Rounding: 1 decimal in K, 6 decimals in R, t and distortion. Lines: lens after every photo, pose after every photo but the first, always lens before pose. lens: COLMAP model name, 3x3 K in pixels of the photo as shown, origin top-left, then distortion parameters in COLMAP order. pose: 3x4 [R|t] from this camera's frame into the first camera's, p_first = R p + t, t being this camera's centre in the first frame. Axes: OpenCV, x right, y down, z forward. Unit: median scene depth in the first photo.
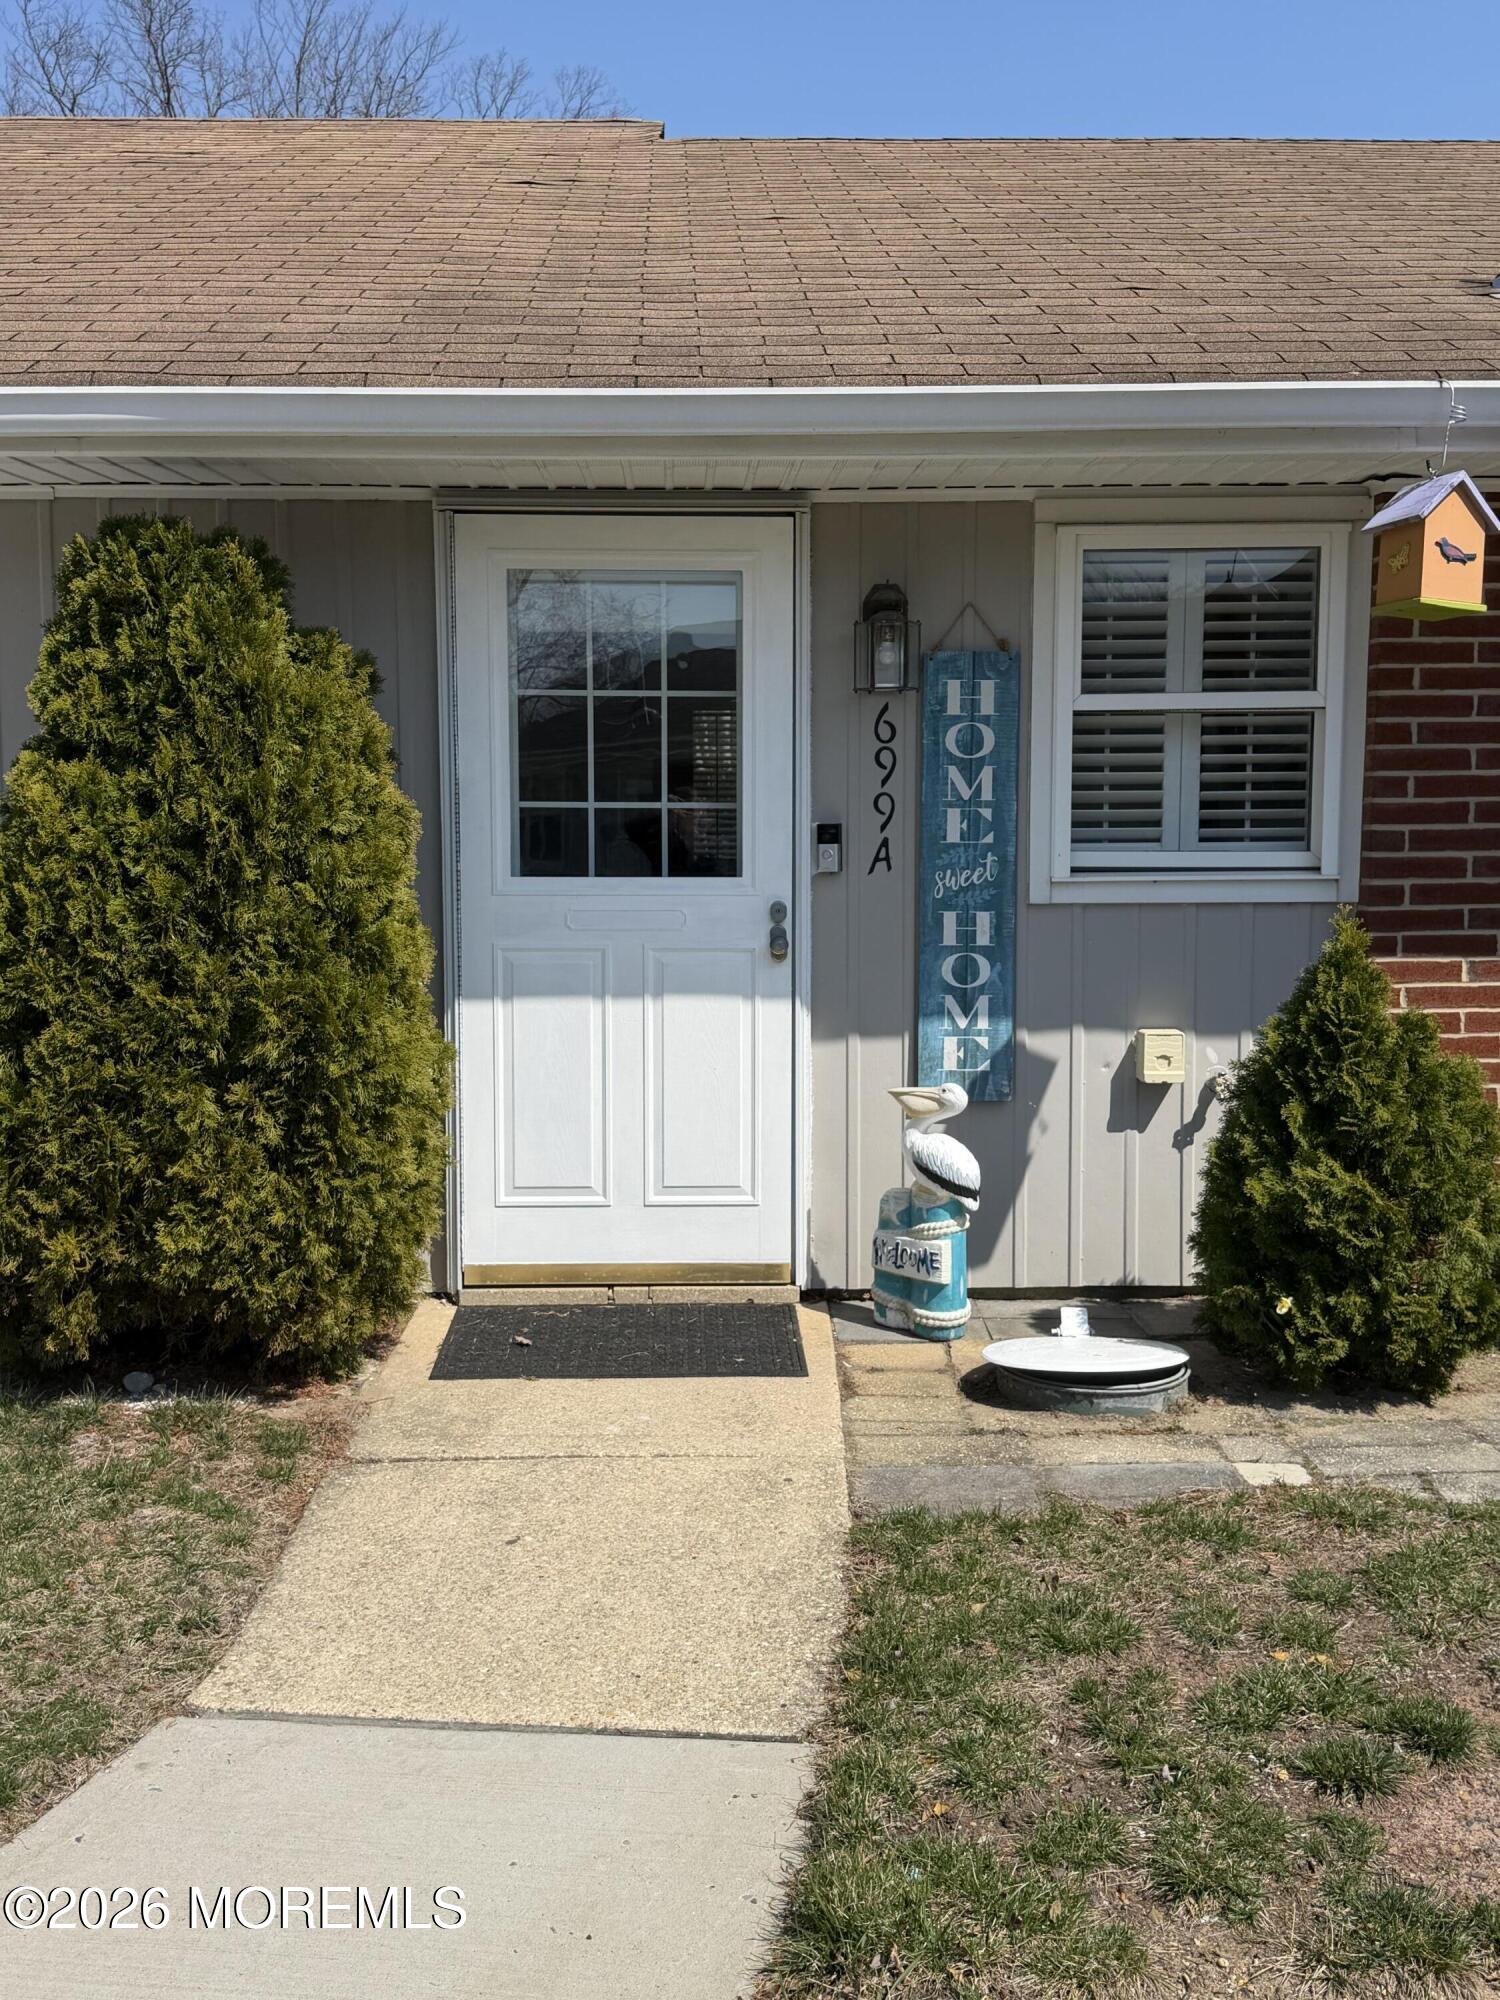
lens RADIAL K [[1817.7, 0, 750.0], [0, 1817.7, 1000.0], [0, 0, 1]] dist [0.051129, -0.014119]
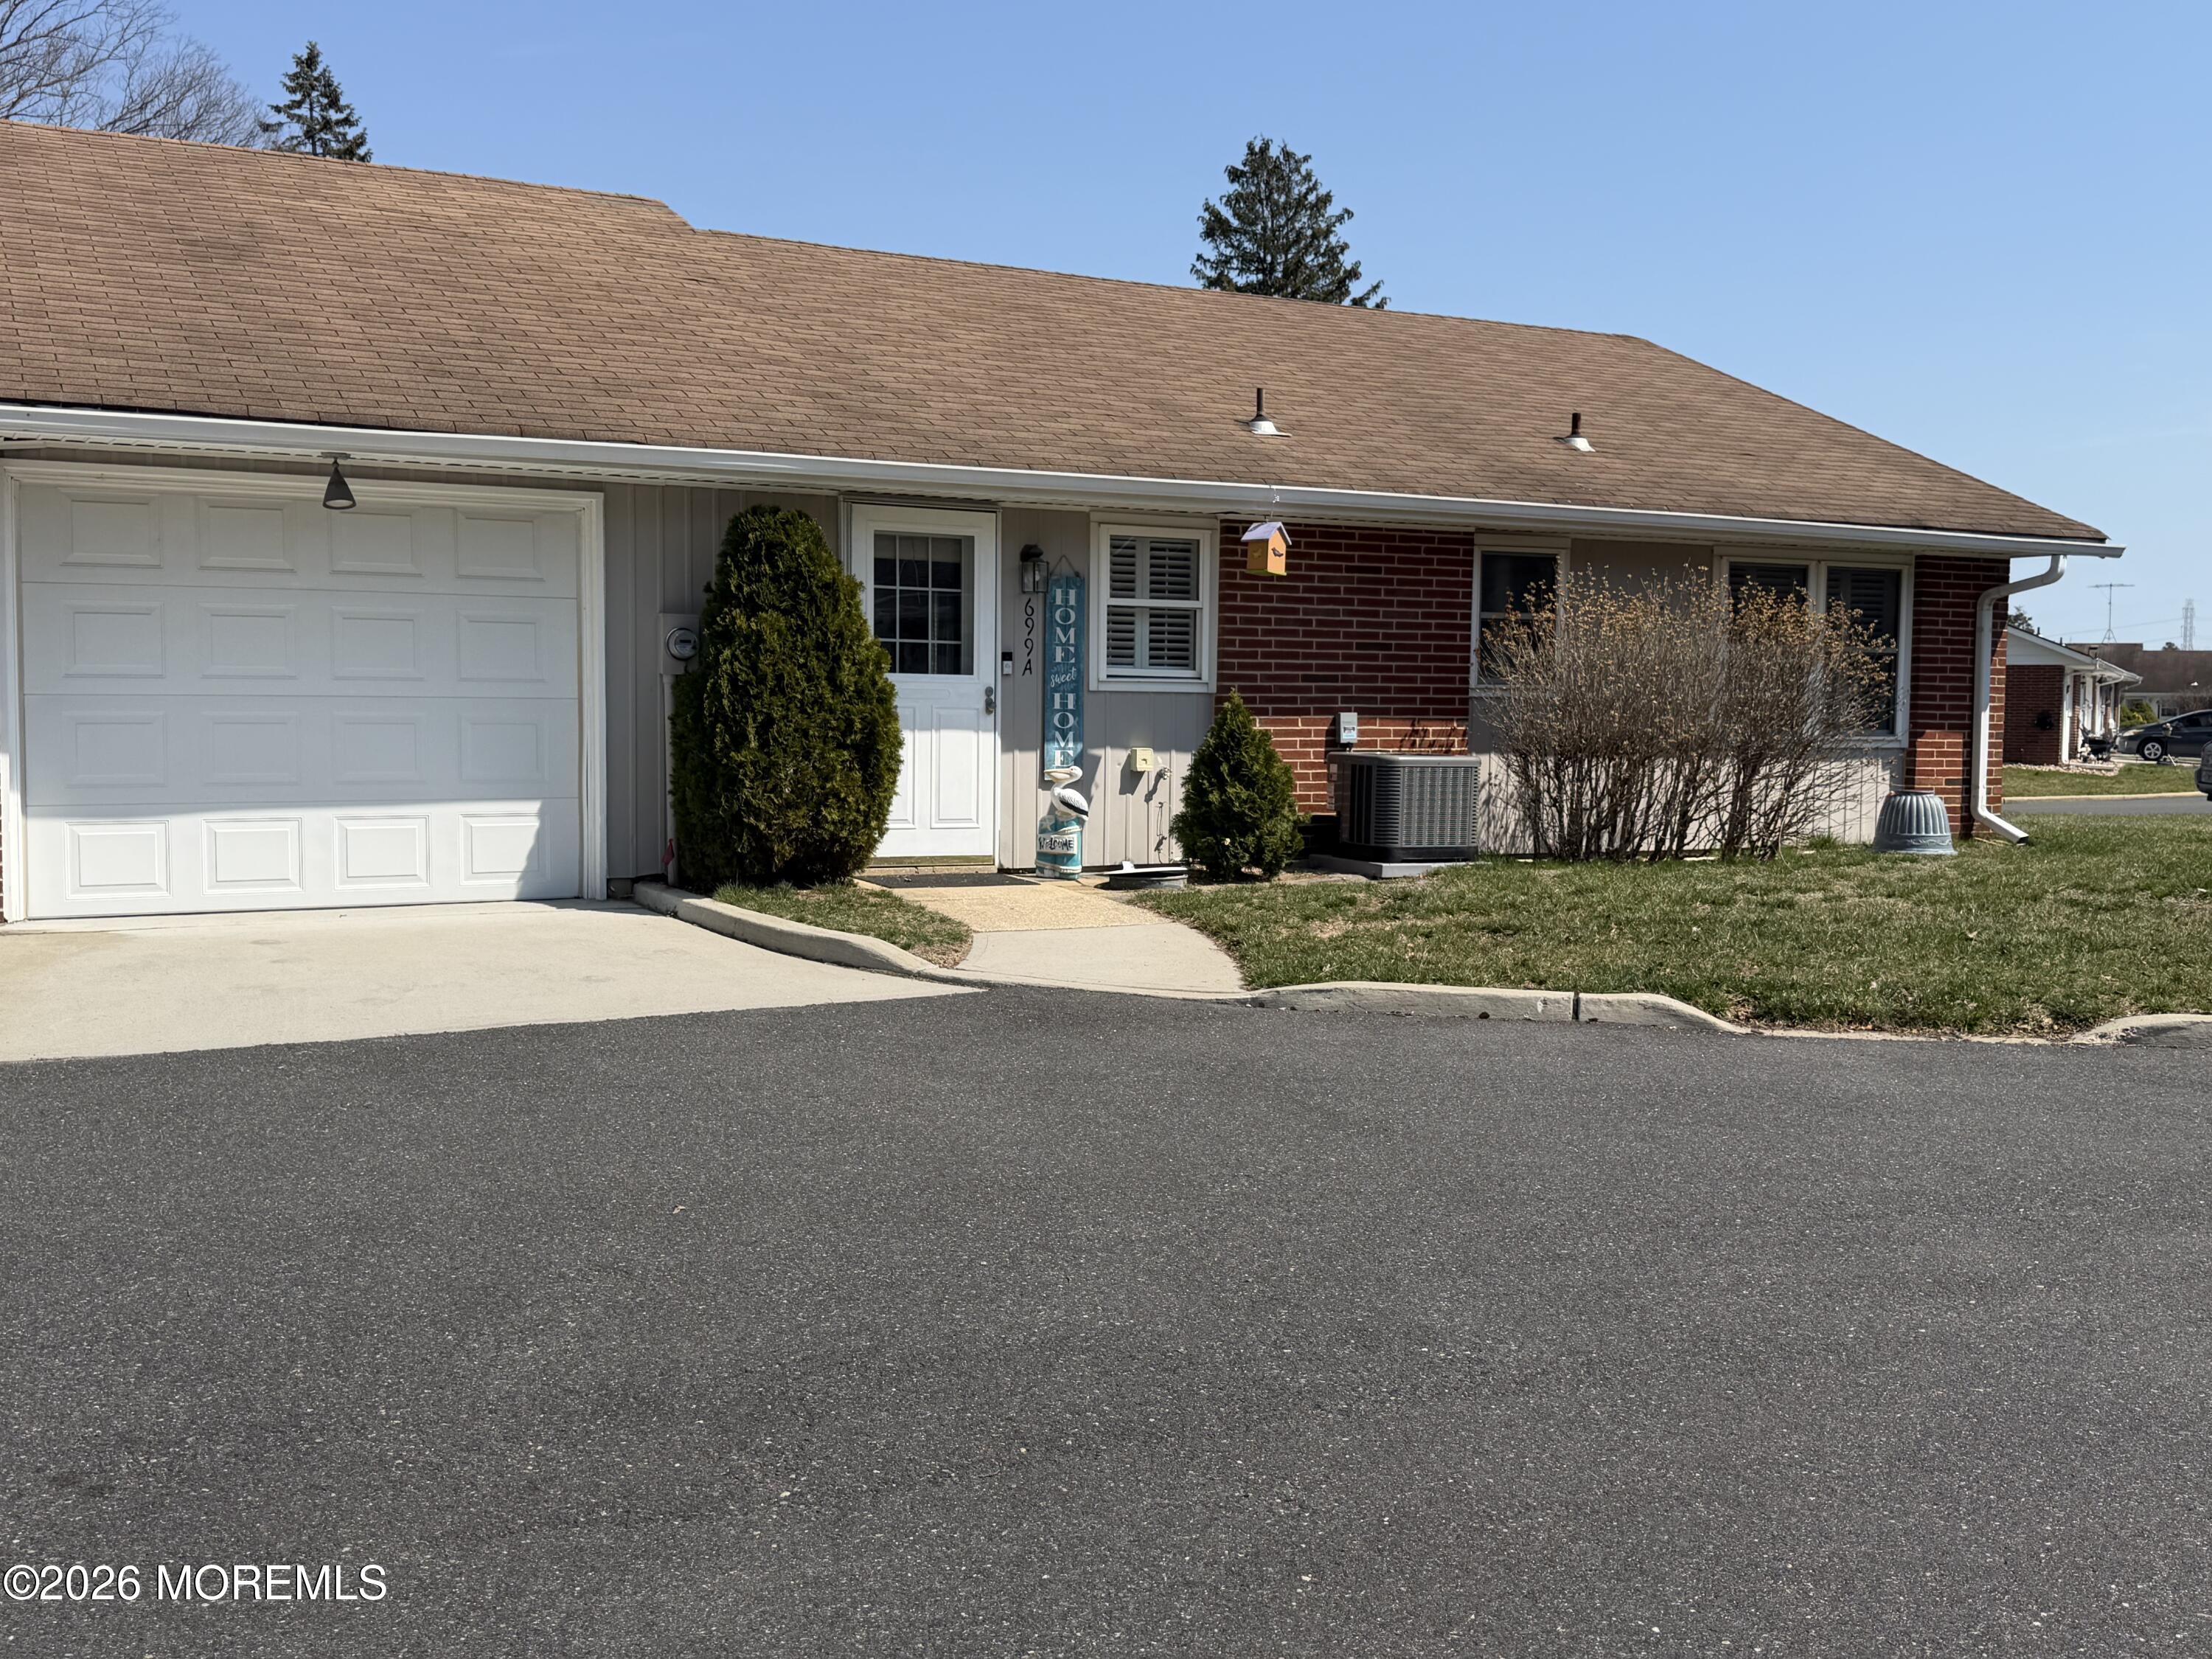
lens RADIAL K [[2010.3, 0, 1106.0], [0, 2010.3, 829.5], [0, 0, 1]] dist [0.051129, -0.014119]
pose [[0.890637, -0.012697, 0.454538, -0.953053], [0.031435, 0.998938, -0.033691, 0.201431], [-0.453627, 0.044295, 0.890090, -1.195049]]
